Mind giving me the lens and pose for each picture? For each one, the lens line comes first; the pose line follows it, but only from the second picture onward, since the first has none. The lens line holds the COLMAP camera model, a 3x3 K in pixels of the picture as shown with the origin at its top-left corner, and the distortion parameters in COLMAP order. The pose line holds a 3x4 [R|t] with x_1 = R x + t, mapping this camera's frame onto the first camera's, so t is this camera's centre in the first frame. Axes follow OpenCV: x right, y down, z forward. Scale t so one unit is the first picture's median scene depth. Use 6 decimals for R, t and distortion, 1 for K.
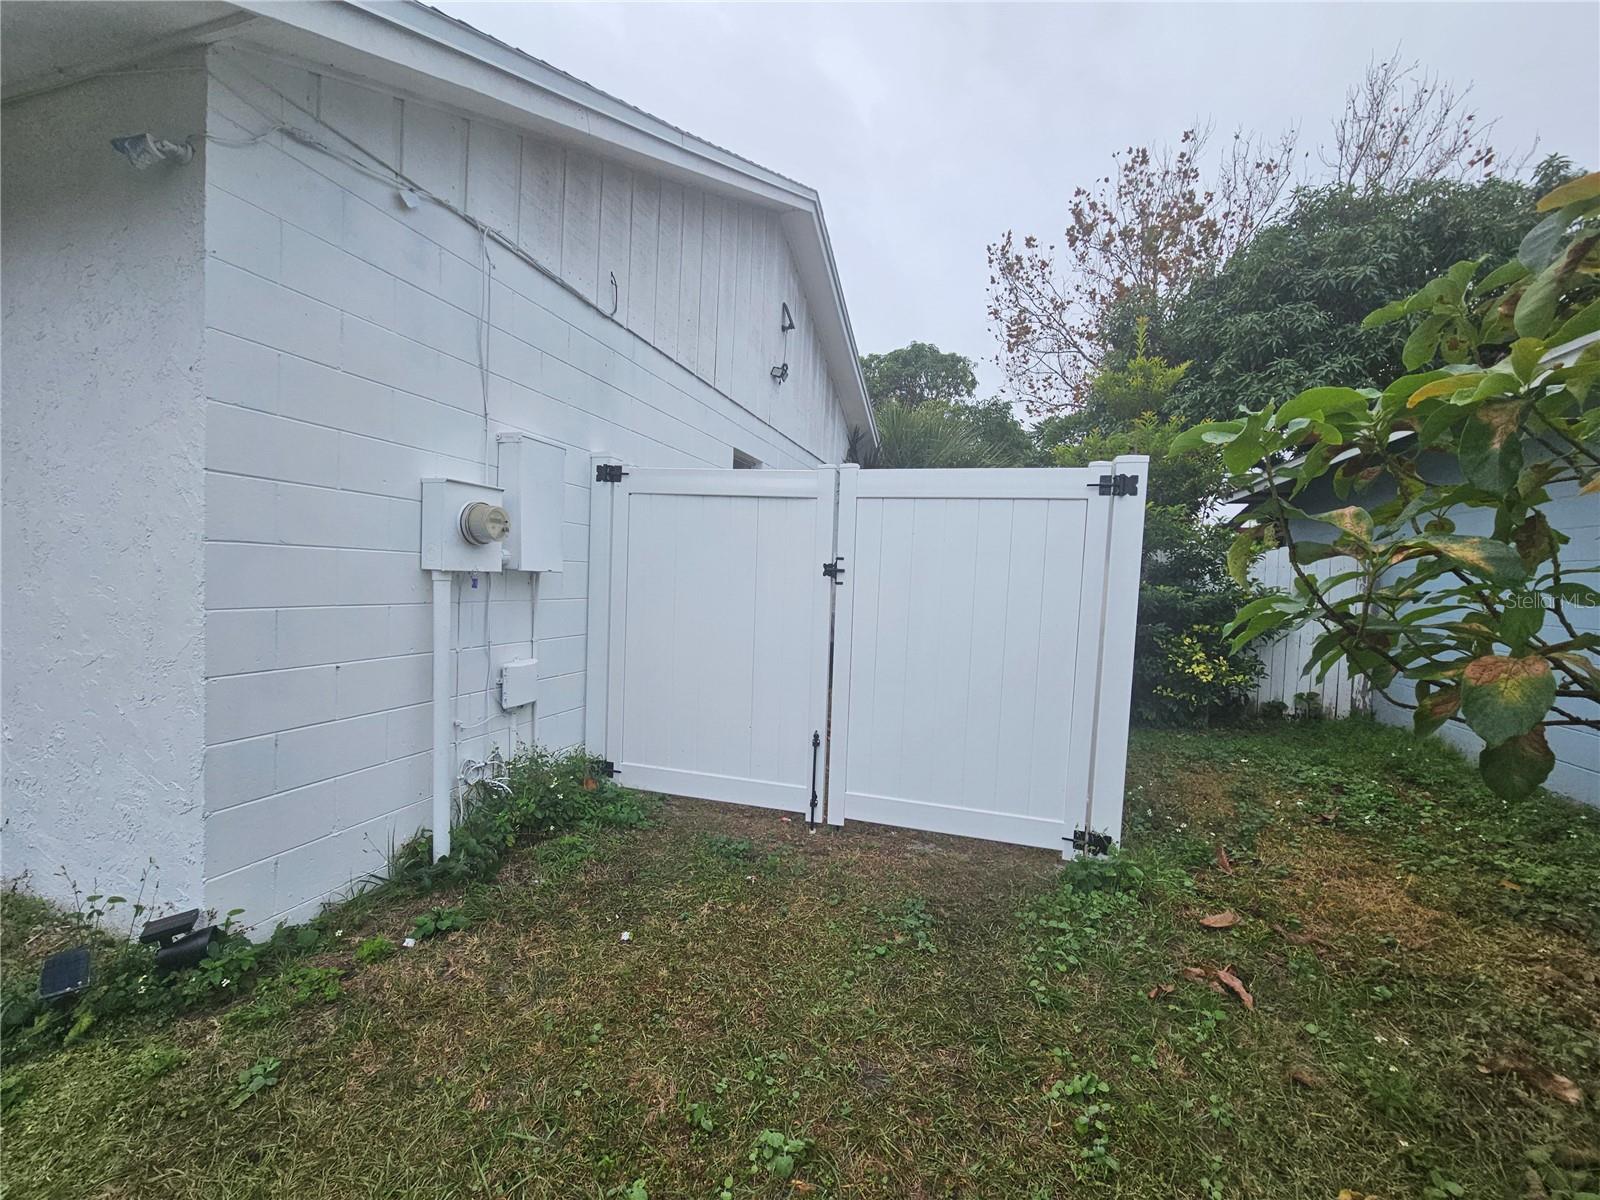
lens RADIAL K [[651.7, 0, 802.4], [0, 651.7, 610.2], [0, 0, 1]] dist [-0.008442, -0.000075]
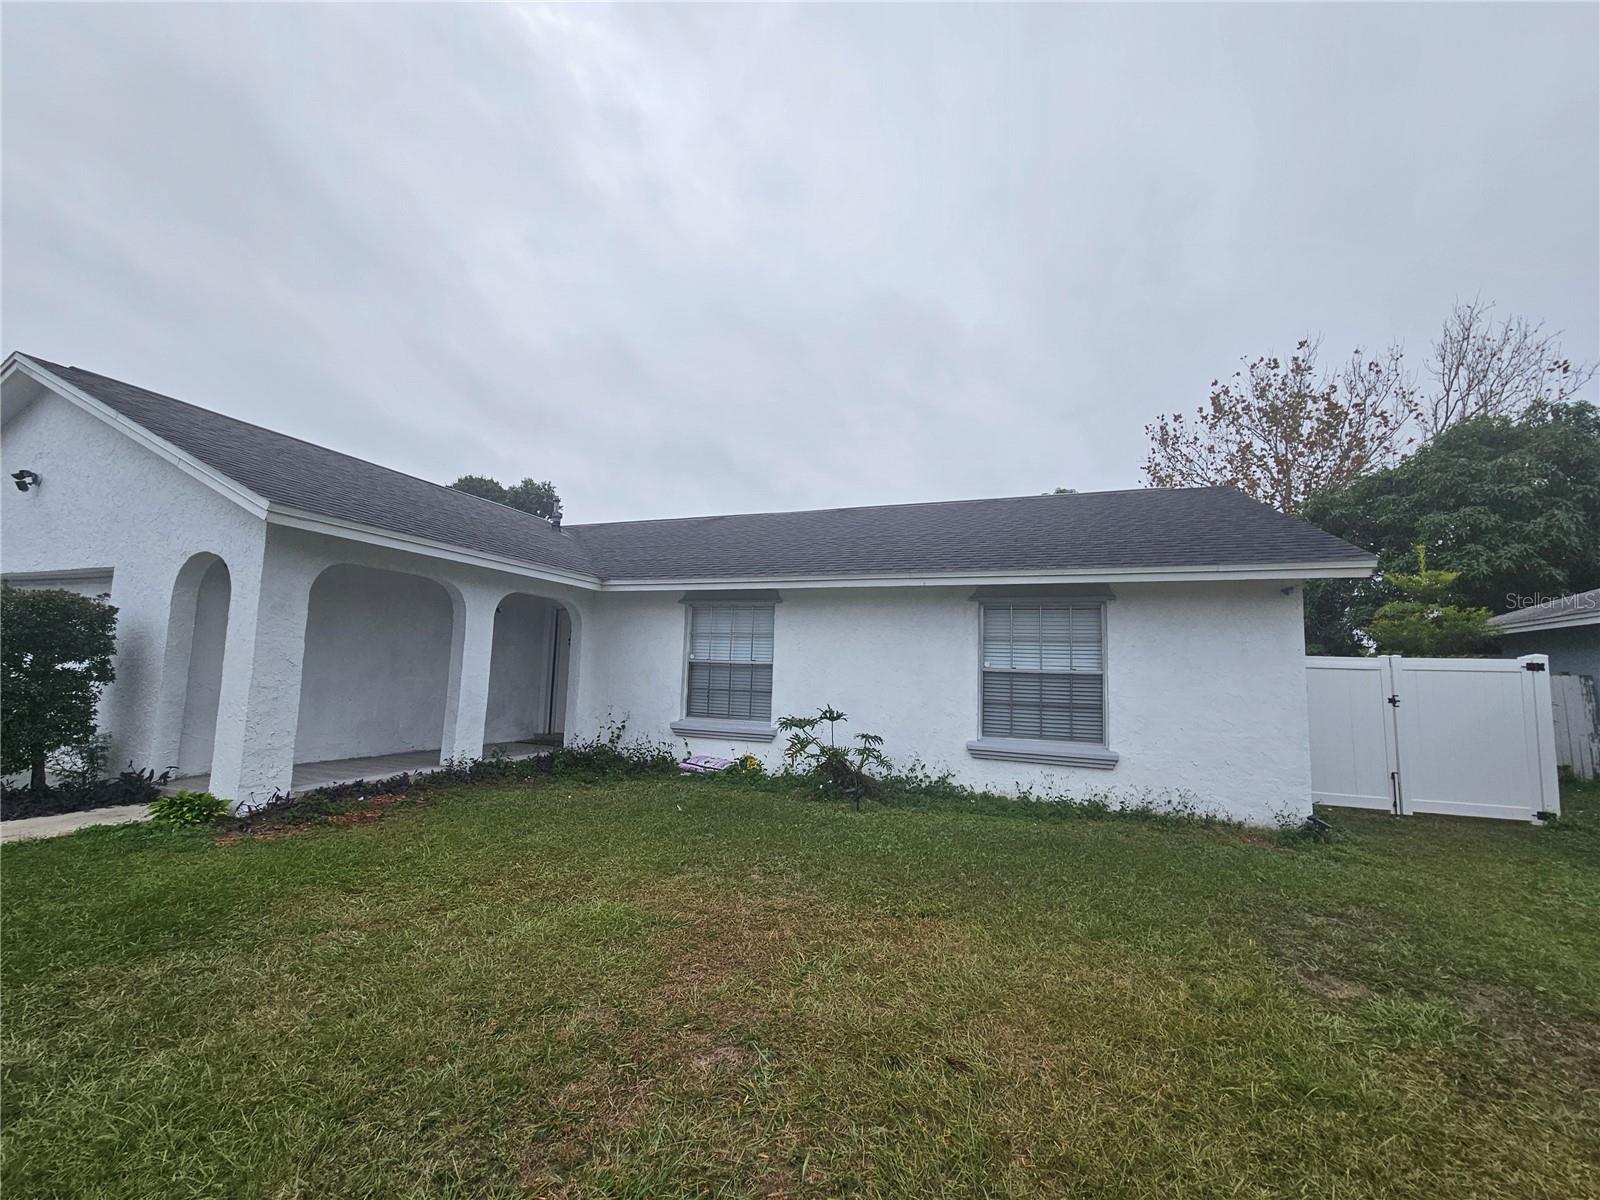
lens RADIAL K [[662.8, 0, 800.0], [0, 662.8, 600.0], [0, 0, 1]] dist [0.002466, 0.000067]
pose [[0.998656, -0.018961, -0.048237, -1.892845], [0.010442, 0.985203, -0.171076, -0.029704], [0.050767, 0.170342, 0.984076, -1.465532]]
